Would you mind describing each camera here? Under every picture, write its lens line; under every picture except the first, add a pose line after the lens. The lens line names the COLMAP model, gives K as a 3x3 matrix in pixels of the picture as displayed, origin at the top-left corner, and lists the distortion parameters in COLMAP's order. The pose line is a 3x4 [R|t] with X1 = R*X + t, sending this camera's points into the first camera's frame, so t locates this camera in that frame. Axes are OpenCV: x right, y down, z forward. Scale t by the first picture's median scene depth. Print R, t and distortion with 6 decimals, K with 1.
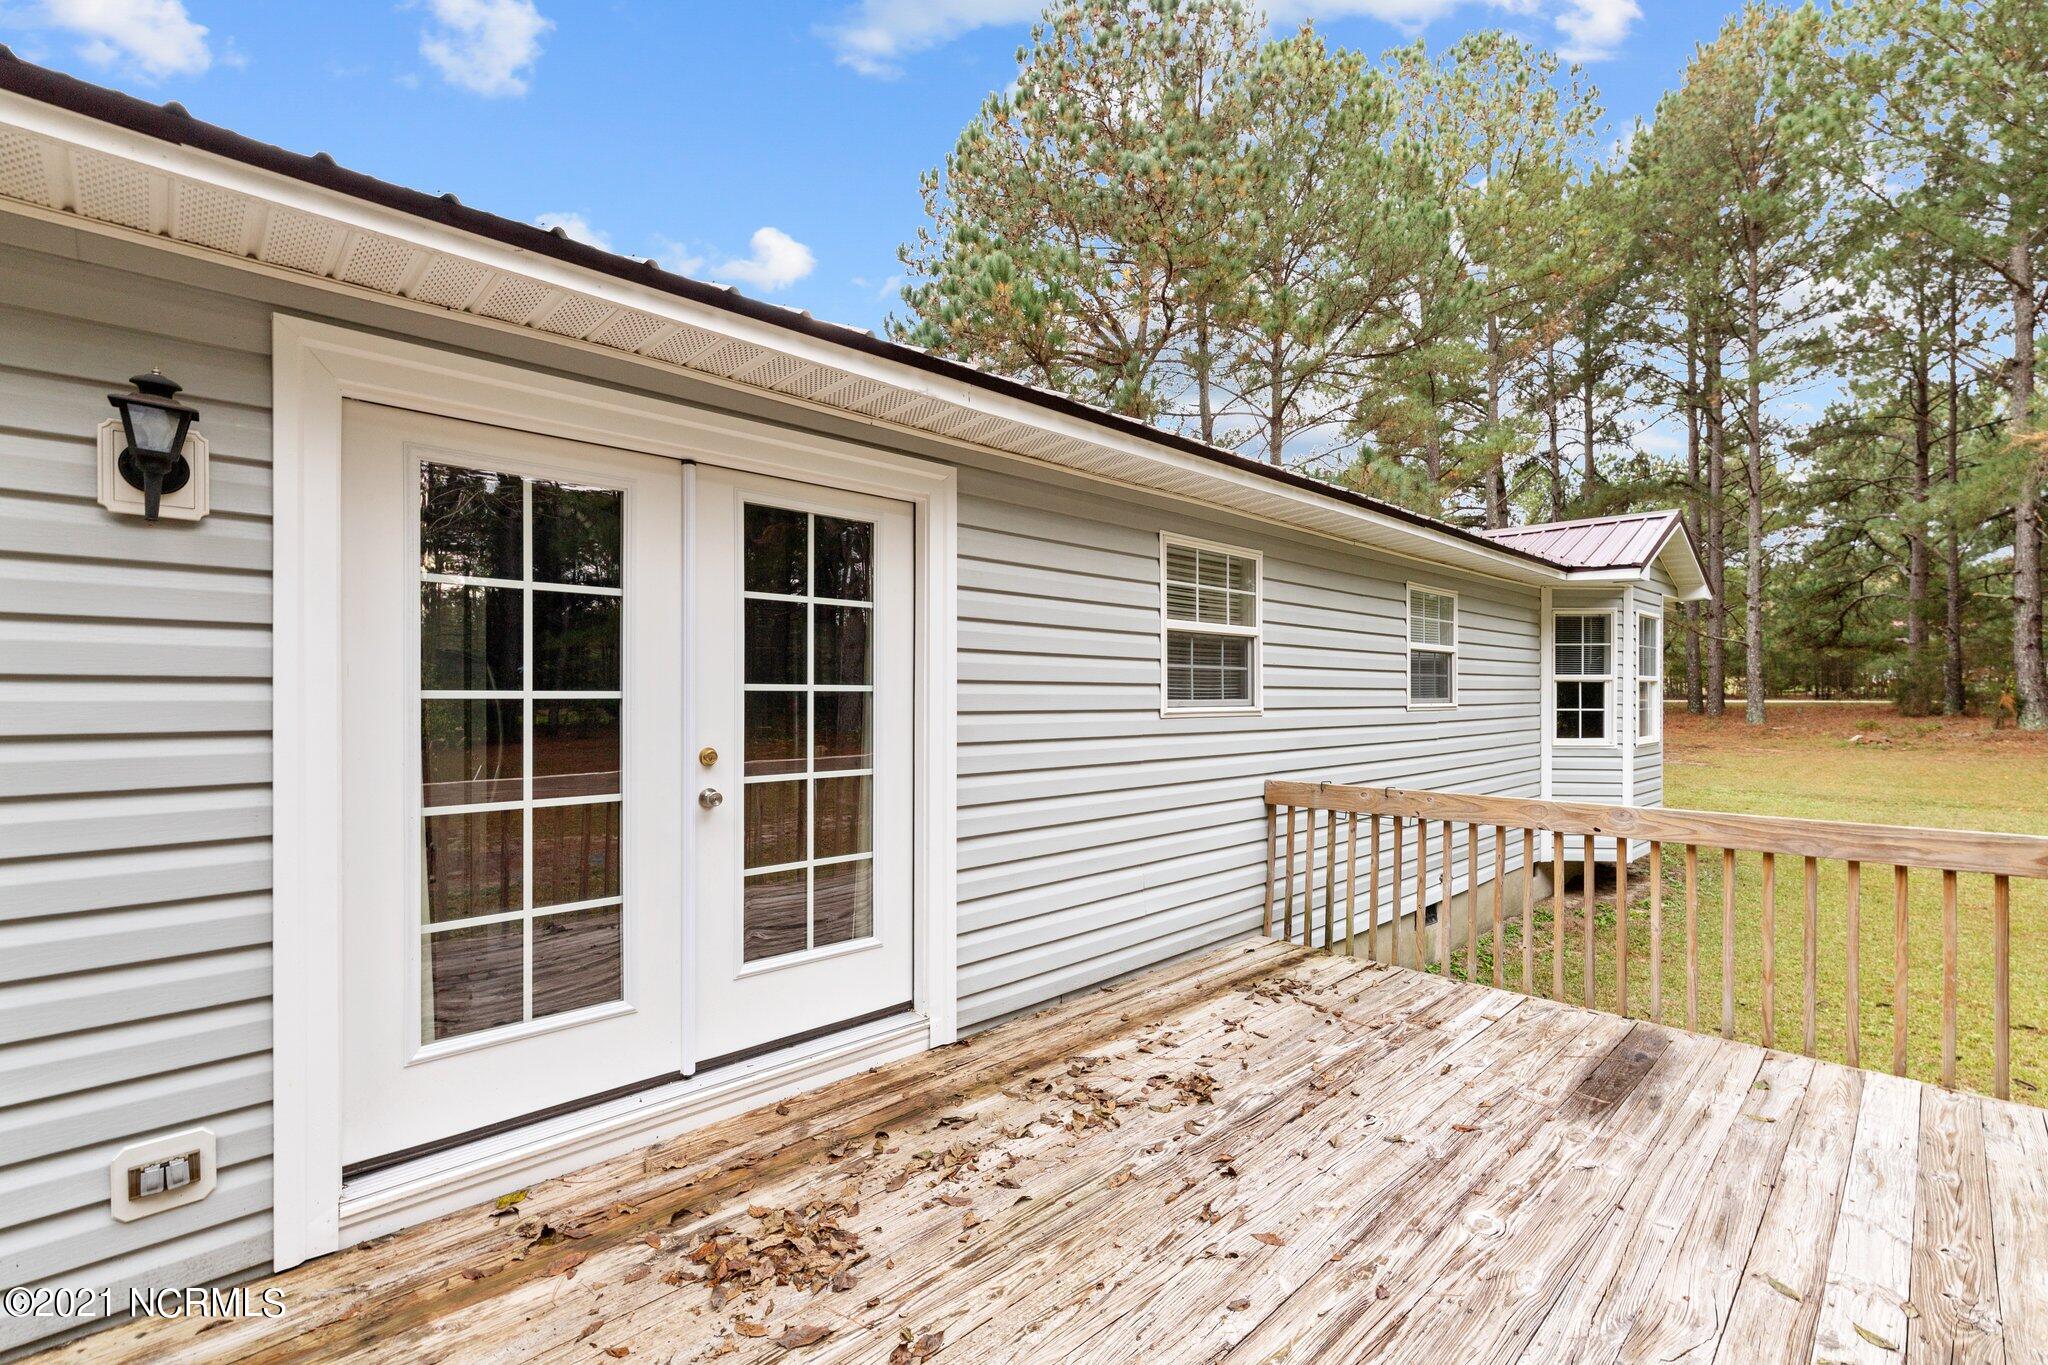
lens RADIAL K [[883.4, 0, 1025.3], [0, 883.4, 691.6], [0, 0, 1]] dist [-0.002831, -0.000716]
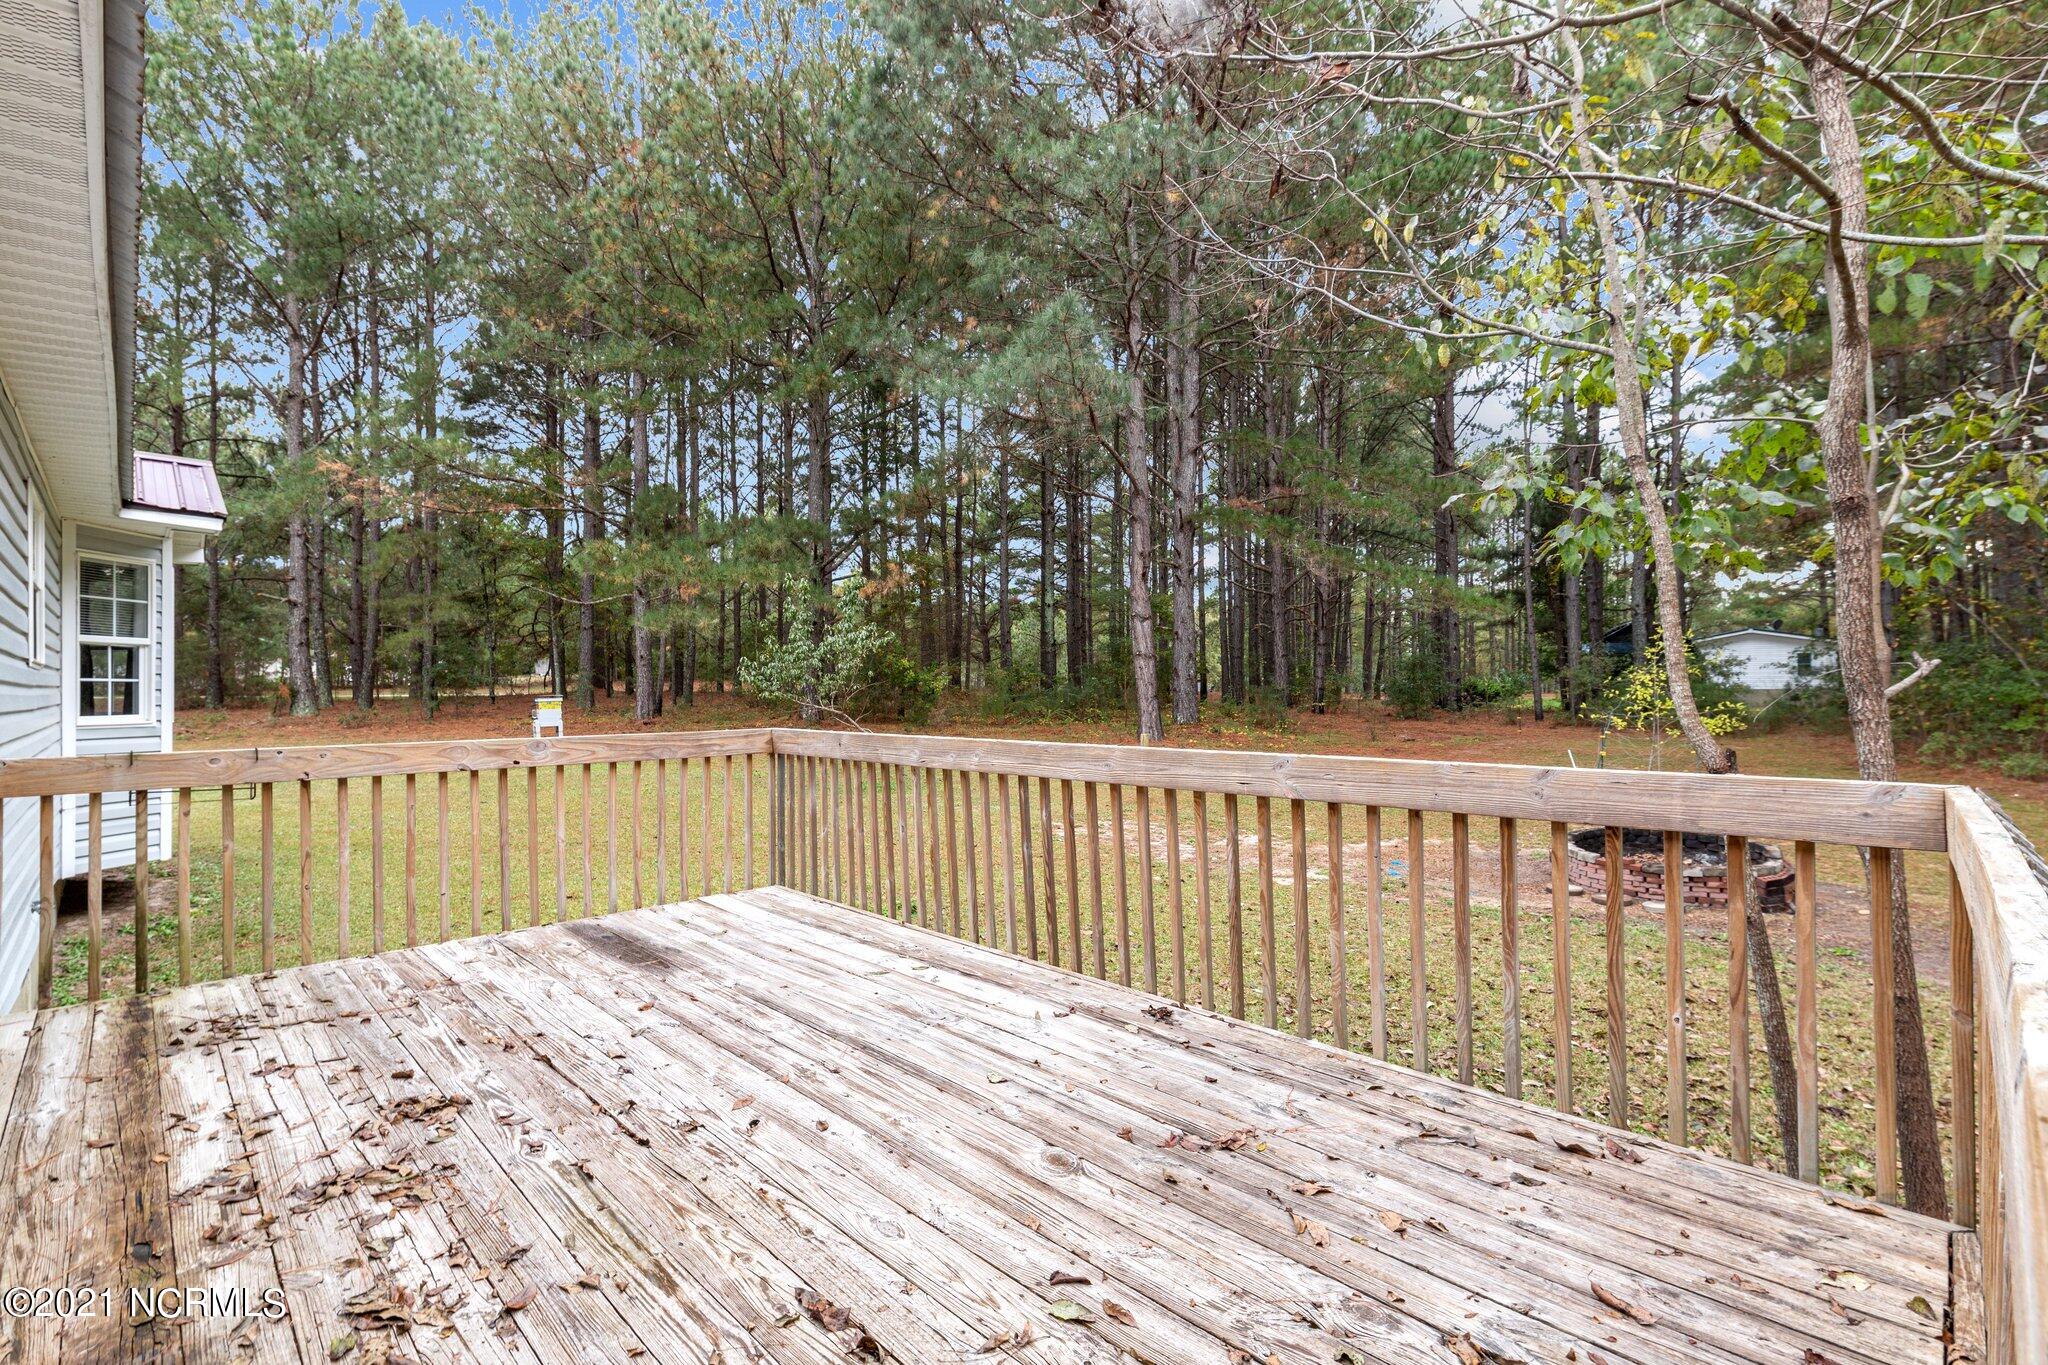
lens RADIAL K [[921.9, 0, 1024.5], [0, 921.9, 687.5], [0, 0, 1]] dist [0.019989, 0.000488]
pose [[-0.012240, 0.007374, 0.999898, -0.561996], [-0.000470, 0.999973, -0.007381, 0.081064], [-0.999925, -0.000560, -0.012236, 0.438807]]
